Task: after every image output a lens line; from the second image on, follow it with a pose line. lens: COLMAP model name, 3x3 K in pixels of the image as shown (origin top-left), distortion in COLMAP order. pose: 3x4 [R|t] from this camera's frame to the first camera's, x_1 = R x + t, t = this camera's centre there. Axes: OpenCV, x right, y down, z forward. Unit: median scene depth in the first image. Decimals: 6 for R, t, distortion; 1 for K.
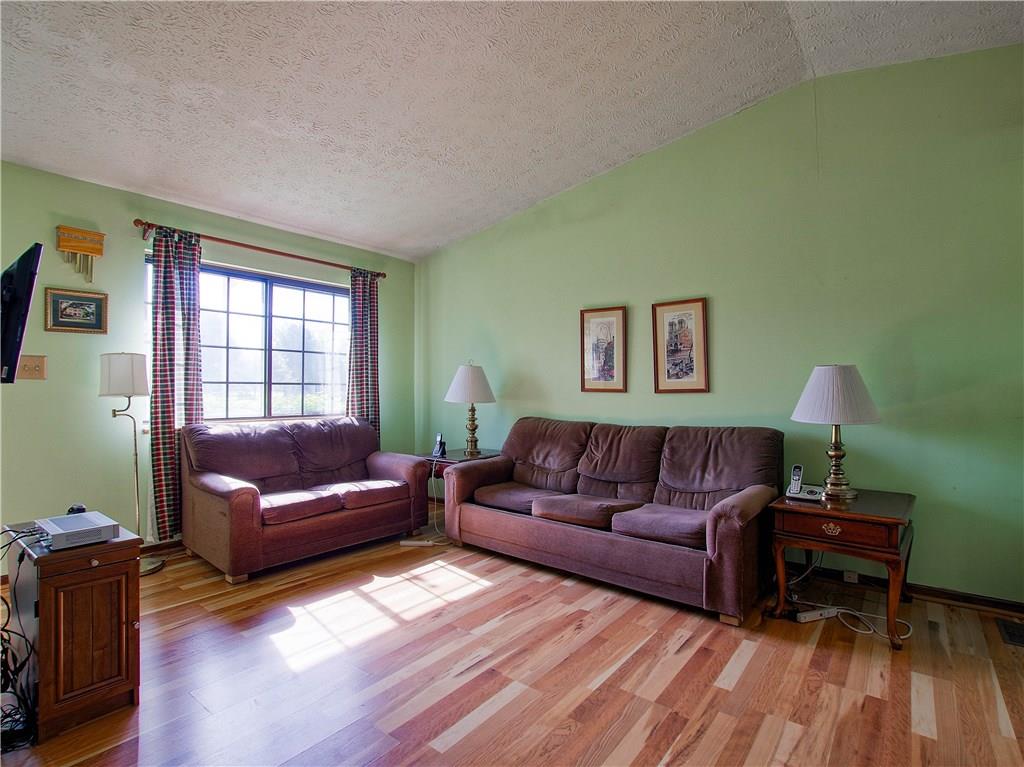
lens RADIAL K [[510.9, 0, 521.7], [0, 510.9, 386.5], [0, 0, 1]] dist [-0.028473, 0.000860]
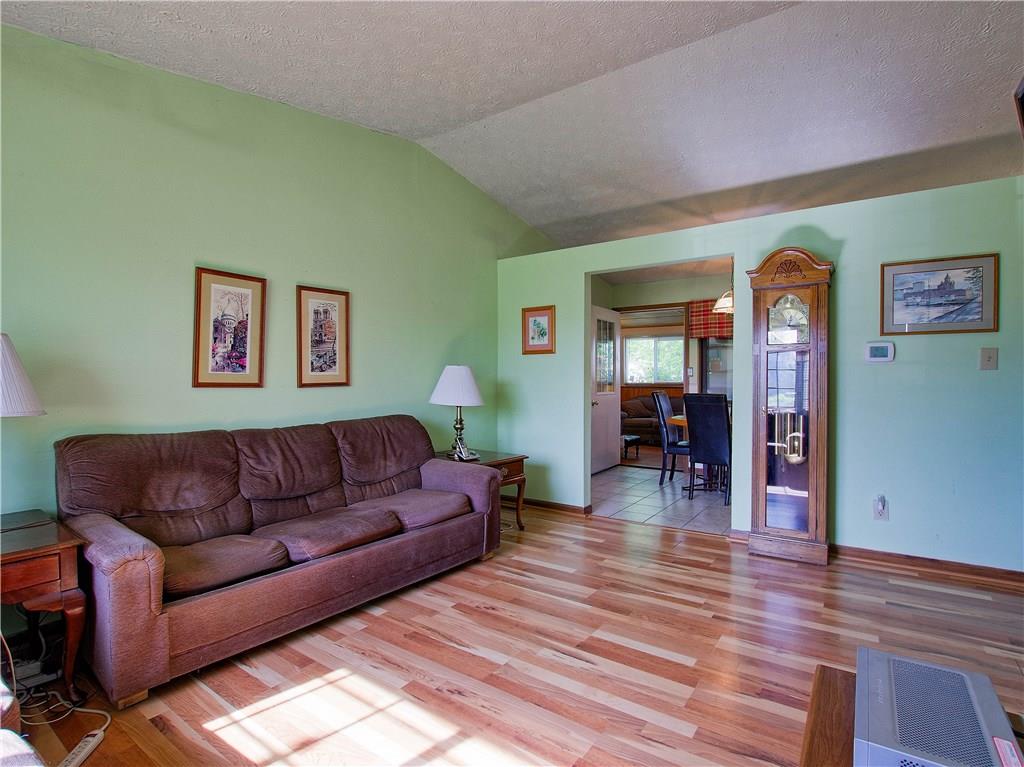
lens RADIAL K [[510.9, 0, 521.7], [0, 510.9, 386.5], [0, 0, 1]] dist [-0.028473, 0.000860]
pose [[-0.049623, -0.010977, 0.998708, -0.704358], [-0.001534, 0.999939, 0.010915, 0.001199], [-0.998767, -0.000990, -0.049636, 0.742685]]
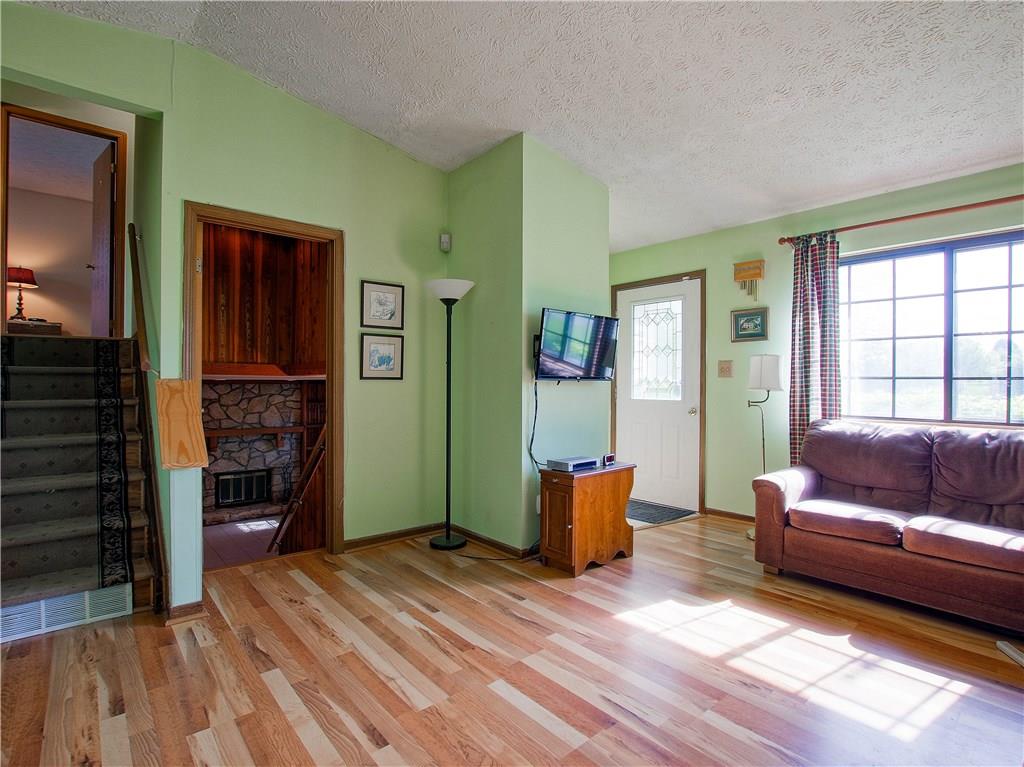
lens RADIAL K [[511.7, 0, 535.5], [0, 511.7, 384.9], [0, 0, 1]] dist [-0.023068, -0.000107]
pose [[-0.174021, -0.000197, -0.984742, 0.492126], [-0.001534, 0.999999, 0.000071, 0.006471], [0.984741, 0.001523, -0.174021, 0.644944]]
